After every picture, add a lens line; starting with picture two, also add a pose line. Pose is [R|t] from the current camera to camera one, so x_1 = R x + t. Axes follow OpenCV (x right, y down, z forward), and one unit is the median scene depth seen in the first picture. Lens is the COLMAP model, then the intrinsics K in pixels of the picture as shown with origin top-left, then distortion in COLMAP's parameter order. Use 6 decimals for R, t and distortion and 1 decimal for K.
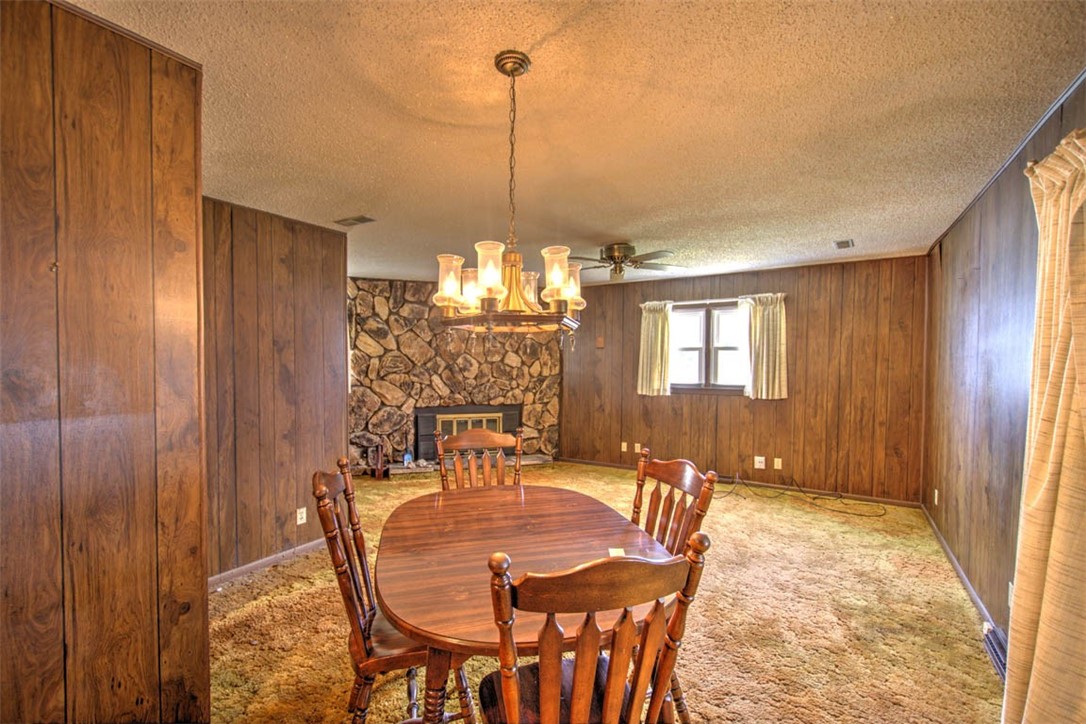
lens RADIAL K [[464.6, 0, 536.8], [0, 464.6, 377.3], [0, 0, 1]] dist [-0.002742, -0.002209]
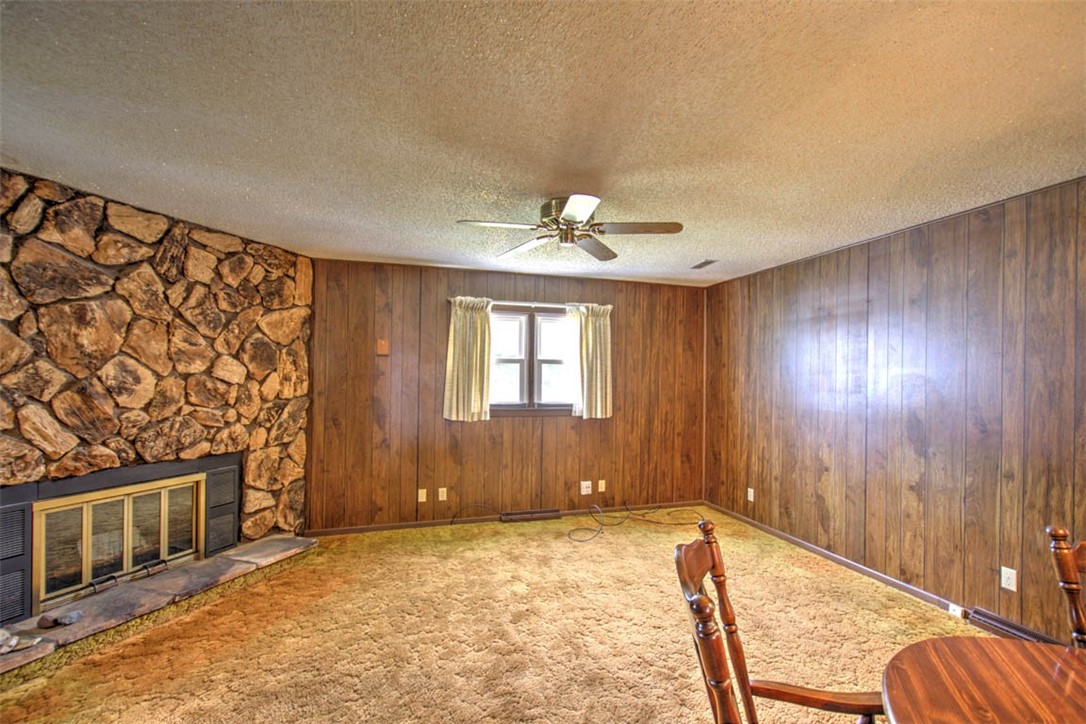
lens RADIAL K [[464.6, 0, 542.2], [0, 464.6, 377.9], [0, 0, 1]] dist [-0.002742, -0.002209]
pose [[0.657508, 0.003625, 0.753439, -0.237523], [0.014981, 0.999728, -0.017884, -0.015054], [-0.753299, 0.023046, 0.657275, 0.410760]]
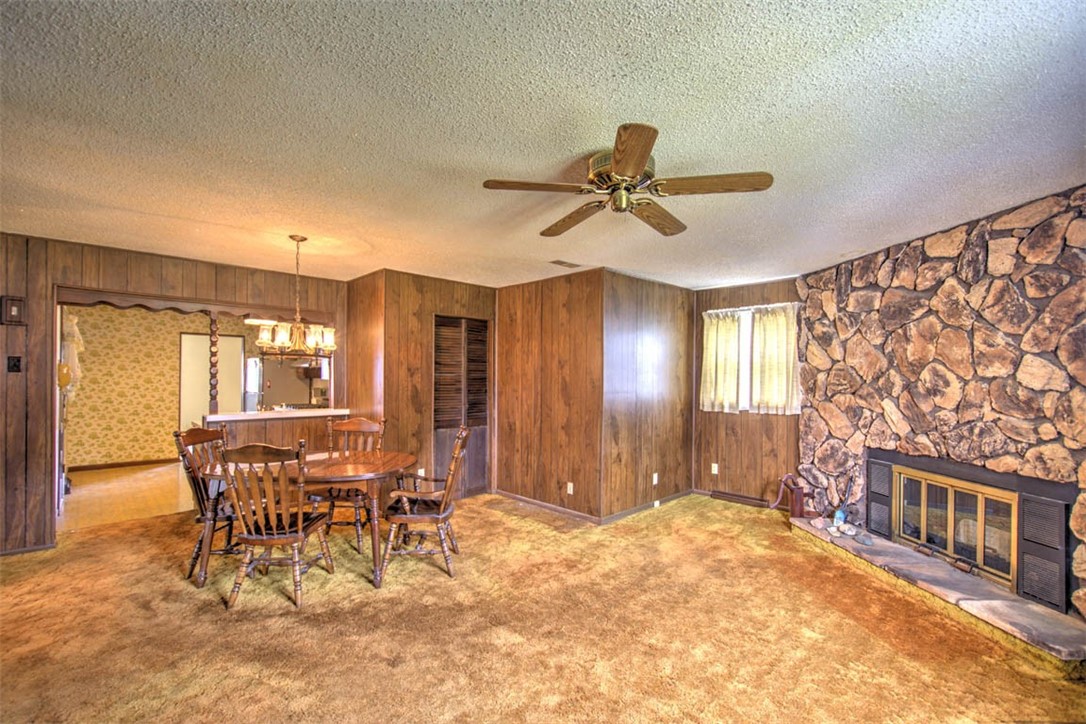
lens RADIAL K [[464.6, 0, 544.9], [0, 464.6, 377.3], [0, 0, 1]] dist [-0.002742, -0.002209]
pose [[-0.227318, -0.000482, -0.973821, 0.493948], [-0.040145, 0.999154, 0.008876, -0.021174], [0.972993, 0.041111, -0.227145, 0.719661]]
